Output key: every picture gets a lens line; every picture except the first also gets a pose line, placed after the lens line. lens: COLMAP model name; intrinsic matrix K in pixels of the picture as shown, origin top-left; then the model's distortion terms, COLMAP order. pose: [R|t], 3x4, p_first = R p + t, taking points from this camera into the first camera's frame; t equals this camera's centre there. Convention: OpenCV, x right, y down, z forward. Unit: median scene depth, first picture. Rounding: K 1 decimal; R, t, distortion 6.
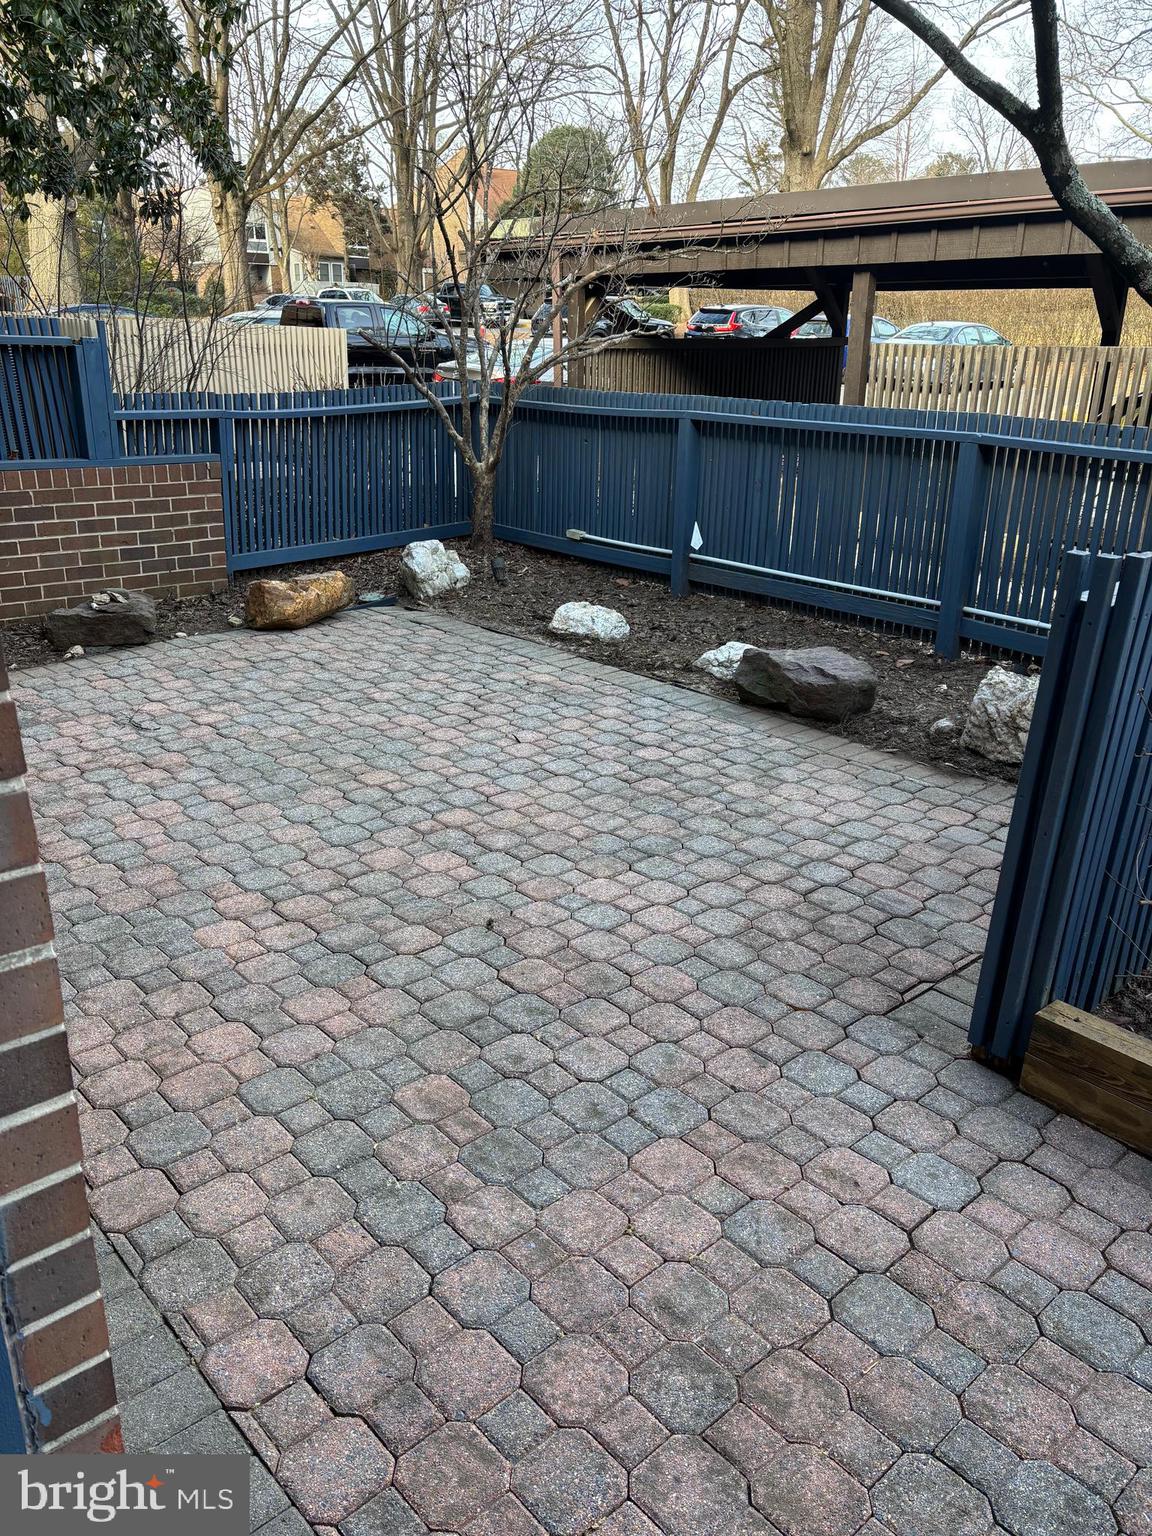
lens RADIAL K [[1168.7, 0, 580.5], [0, 1168.7, 781.7], [0, 0, 1]] dist [0.062484, -0.062264]
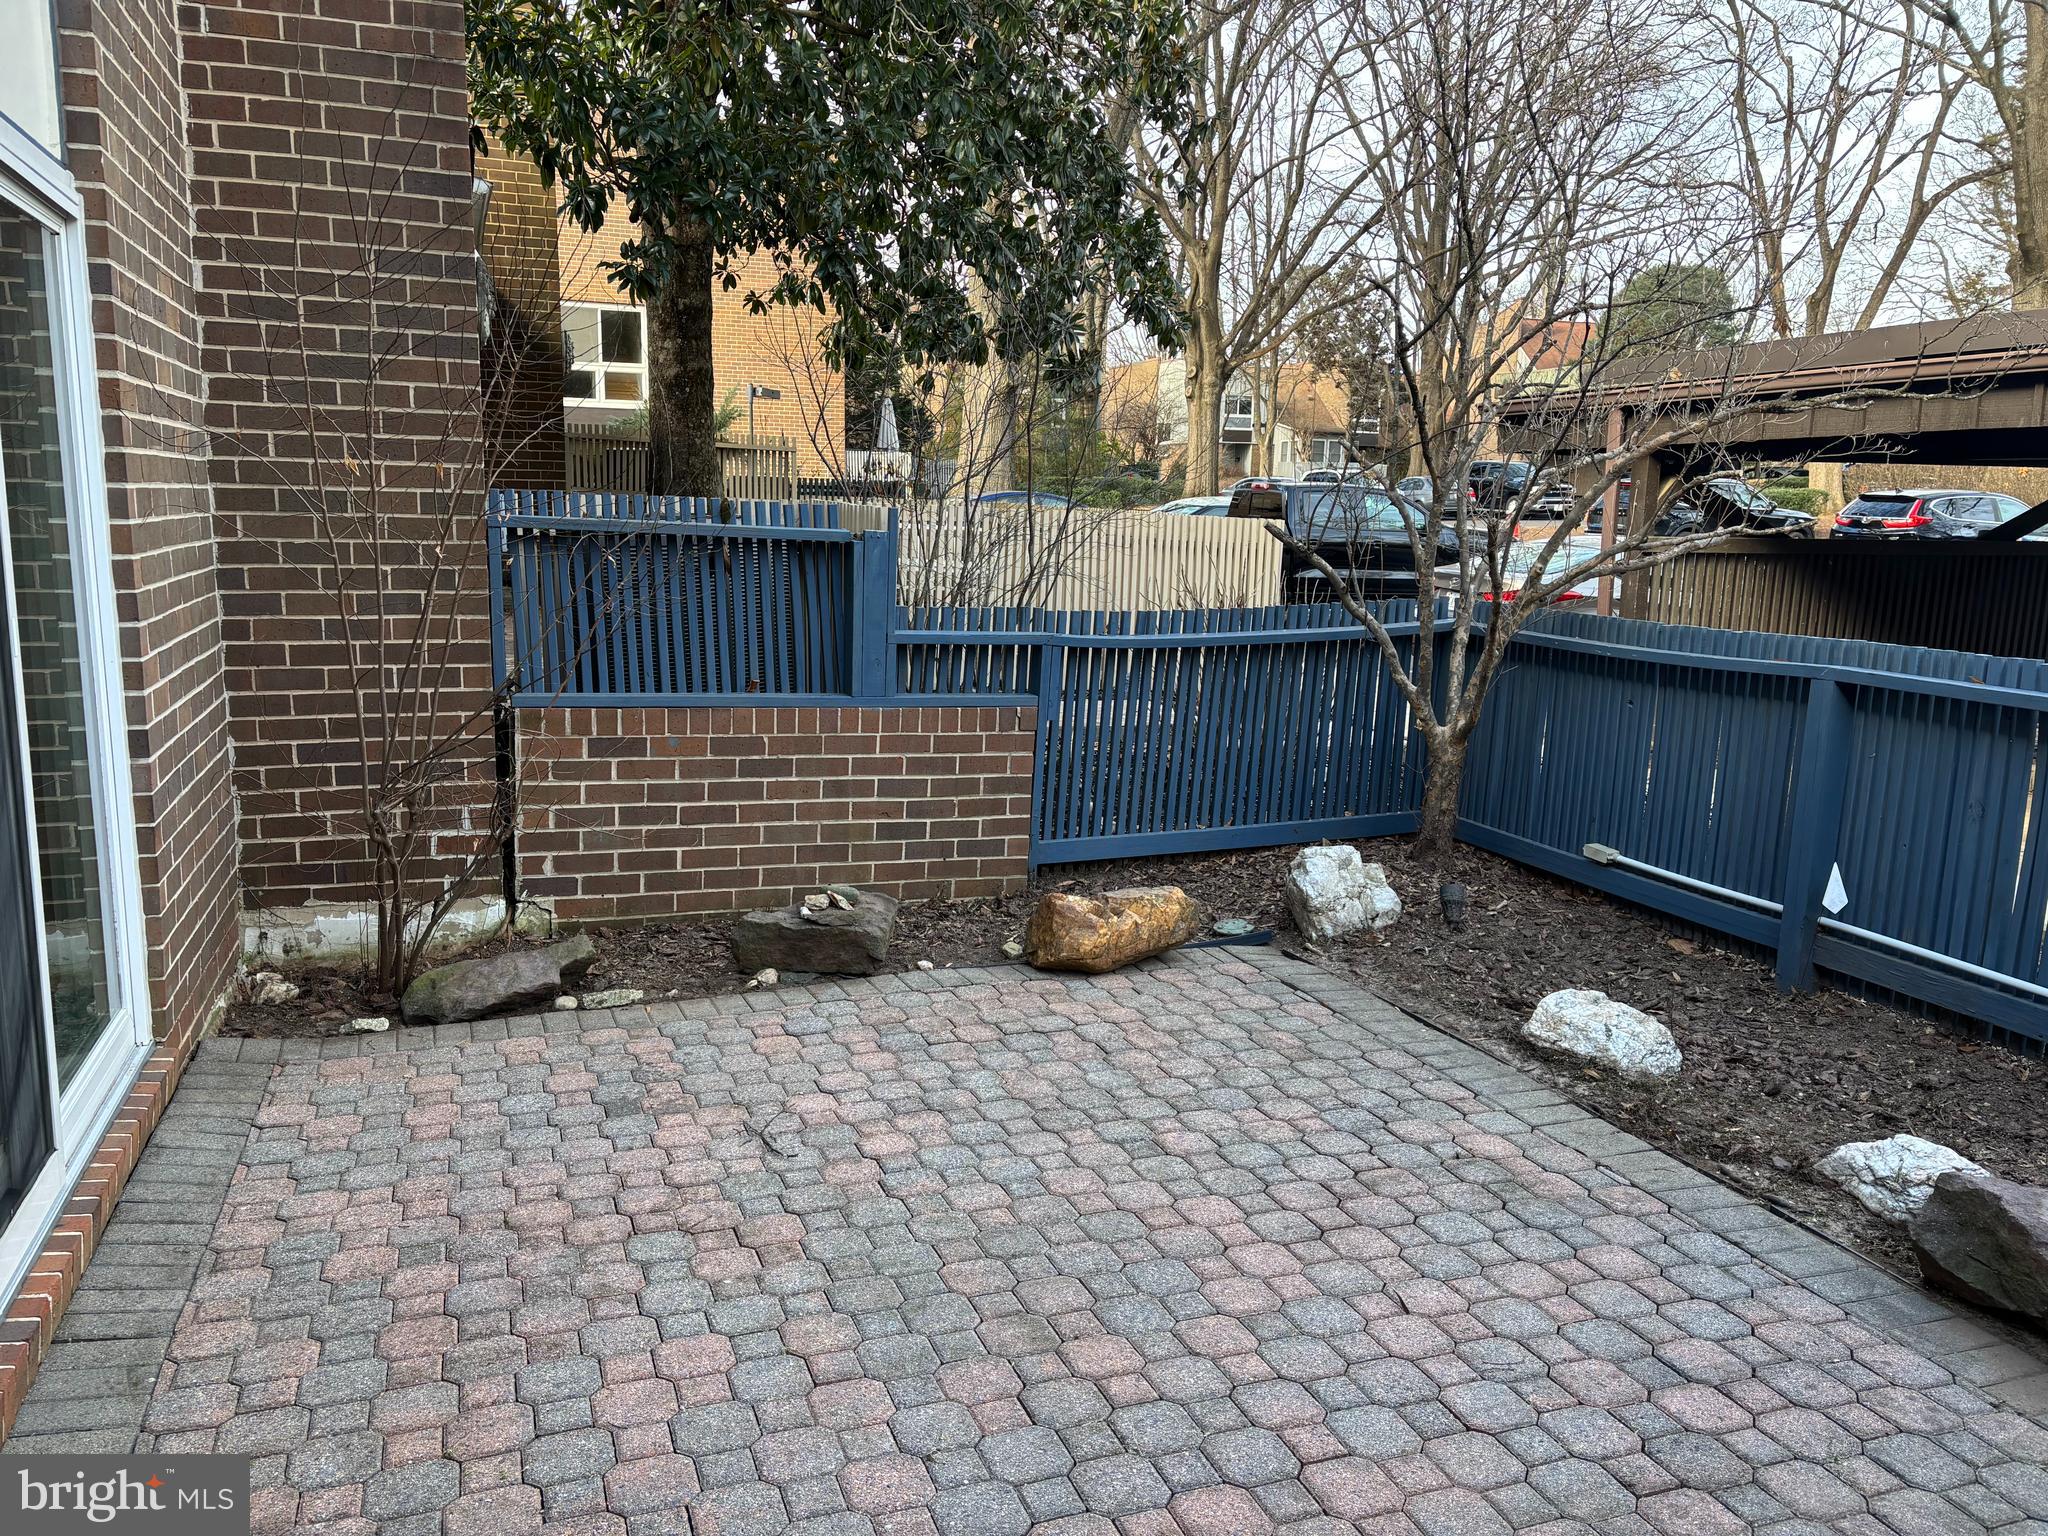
lens RADIAL K [[1558.3, 0, 1017.6], [0, 1558.3, 783.4], [0, 0, 1]] dist [0.062484, -0.062264]
pose [[0.925545, 0.075456, -0.371043, 0.016699], [-0.147352, 0.974471, -0.169390, -0.077423], [0.348789, 0.211452, 0.913036, 0.197437]]
